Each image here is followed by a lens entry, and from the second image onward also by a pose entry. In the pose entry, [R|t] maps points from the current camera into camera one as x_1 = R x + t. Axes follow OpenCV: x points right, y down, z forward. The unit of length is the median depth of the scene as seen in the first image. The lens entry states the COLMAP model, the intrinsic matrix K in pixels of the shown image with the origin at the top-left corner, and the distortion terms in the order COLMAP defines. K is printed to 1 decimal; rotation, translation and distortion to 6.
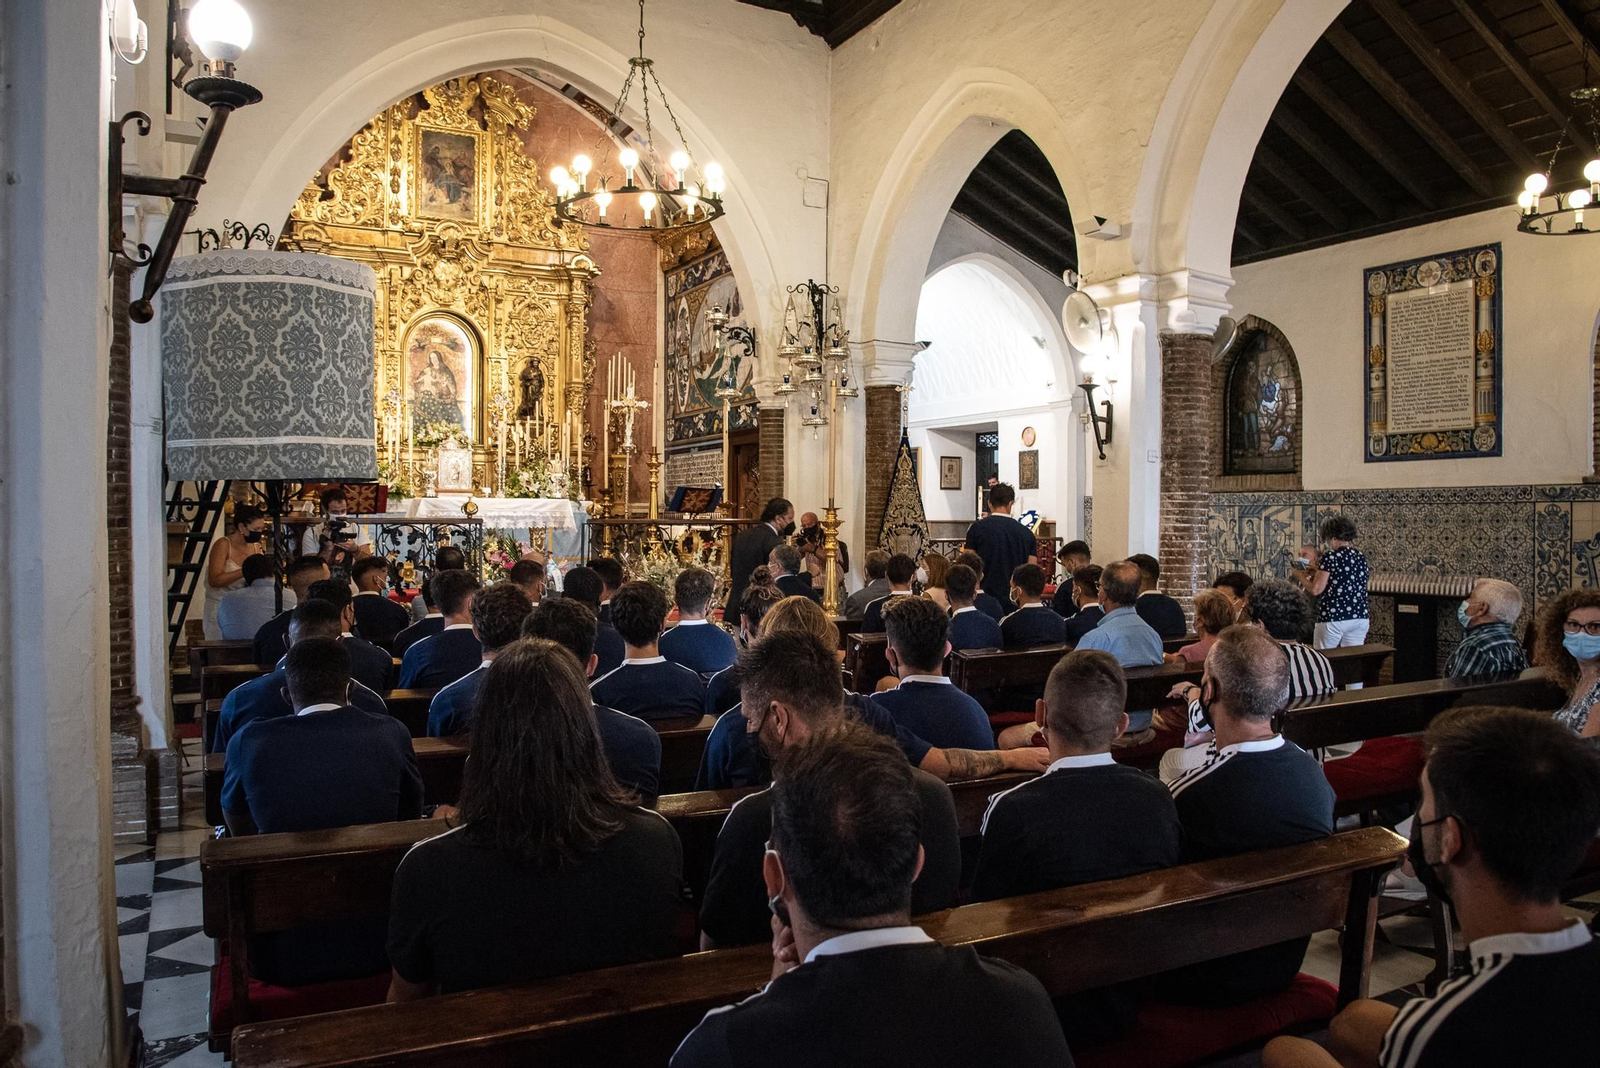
lens RADIAL K [[1187.5, 0, 808.6], [0, 1187.5, 541.9], [0, 0, 1]] dist [-0.138549, 0.104342]
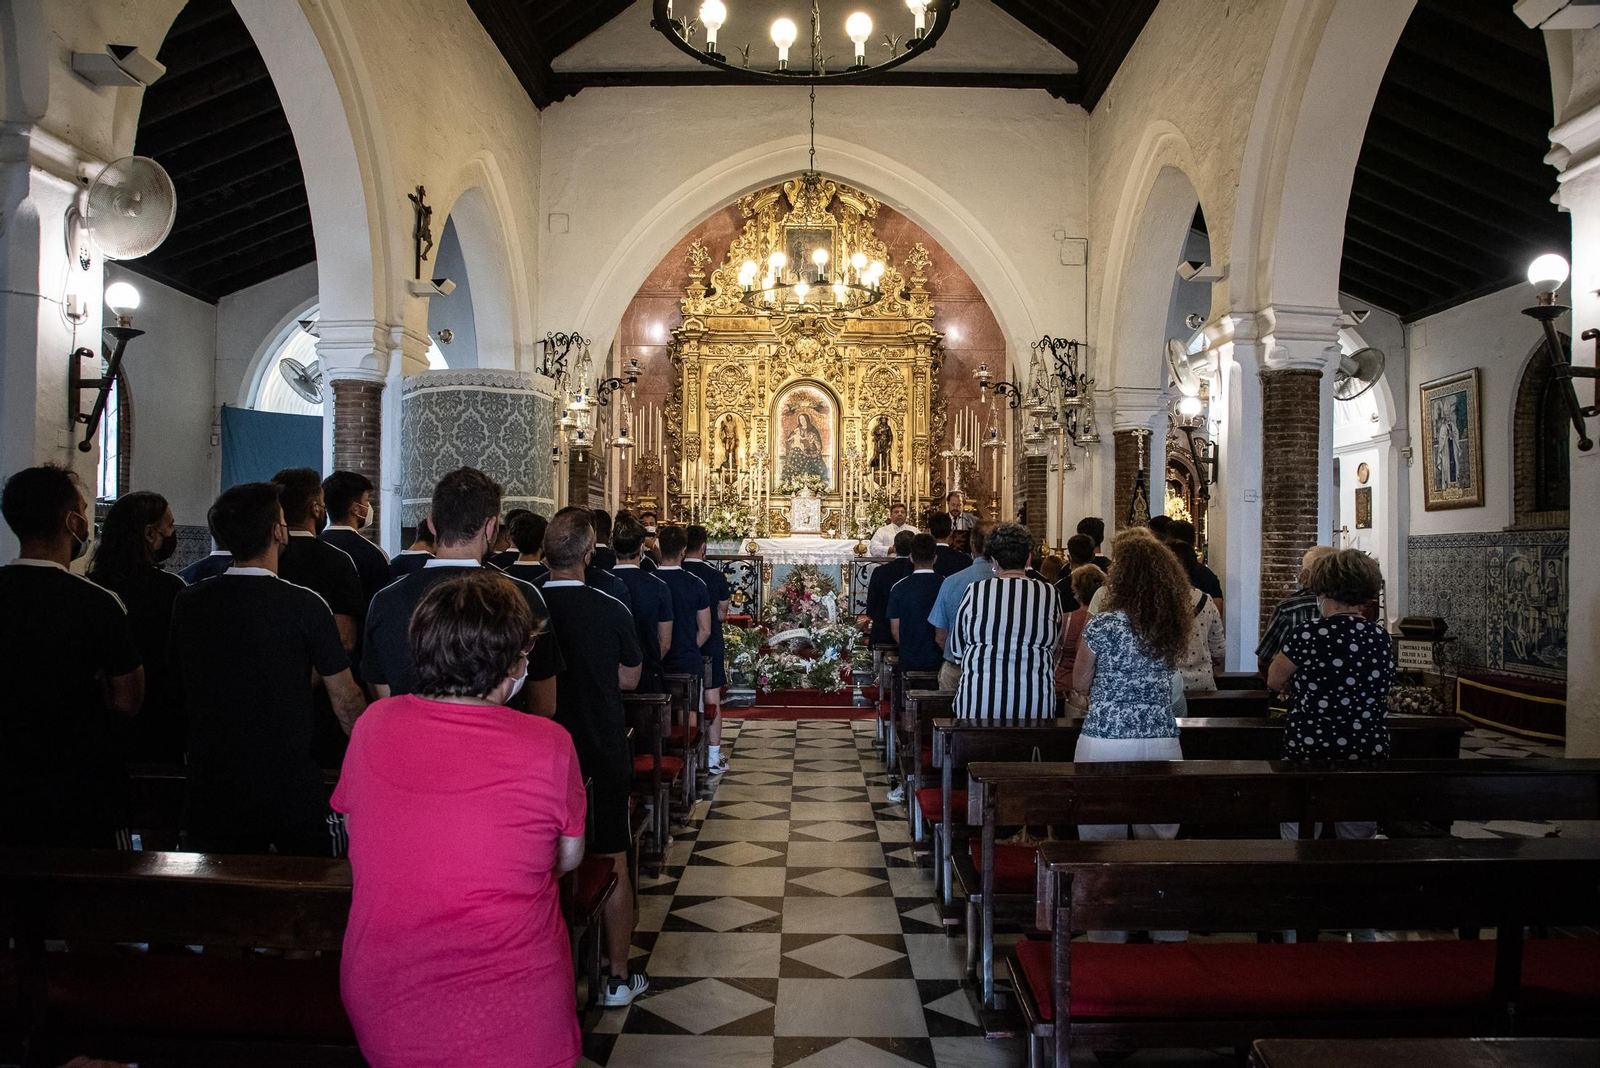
lens RADIAL K [[1165.1, 0, 800.0], [0, 1165.1, 534.0], [0, 0, 1]] dist [-0.129398, 0.109272]
pose [[0.870059, -0.003893, -0.492932, 0.260362], [-0.016181, 0.999204, -0.036452, 0.000437], [0.492681, 0.039692, 0.869304, -0.015275]]
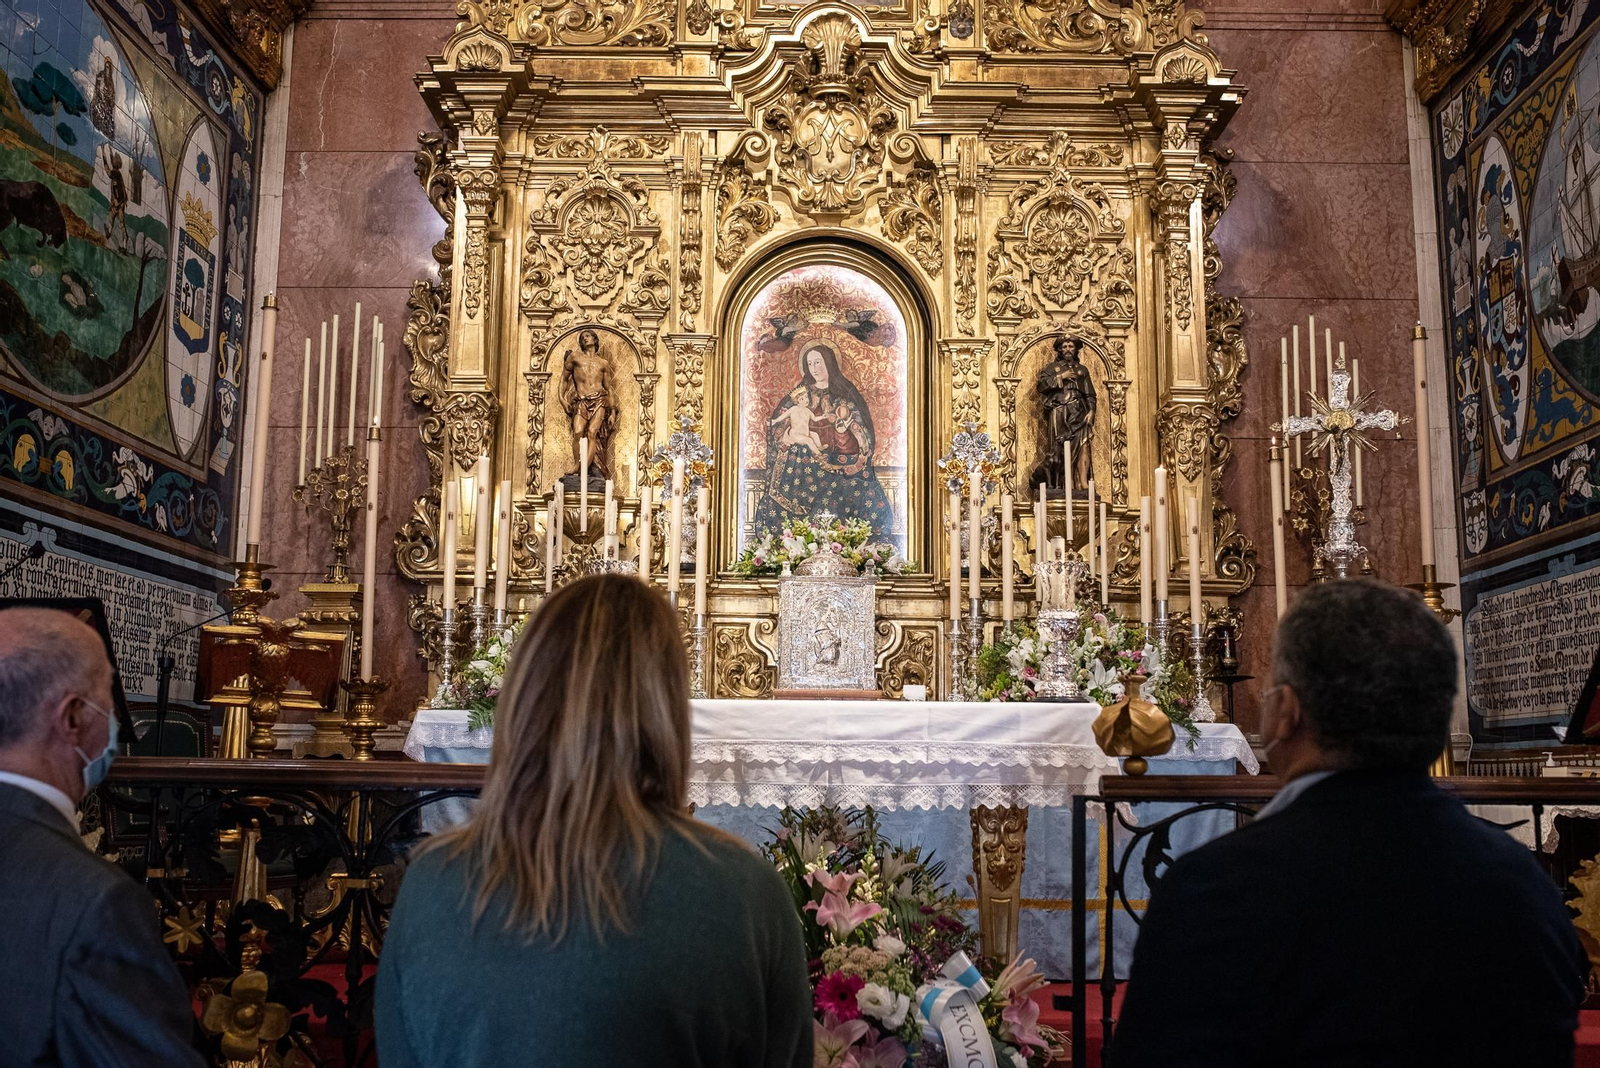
lens RADIAL K [[1517.7, 0, 794.6], [0, 1517.7, 537.3], [0, 0, 1]] dist [-0.070947, 0.098501]
pose [[0.863160, -0.072485, -0.499701, -0.077202], [-0.017719, 0.984685, -0.173442, -0.010679], [0.504620, 0.158562, 0.848656, 0.585428]]
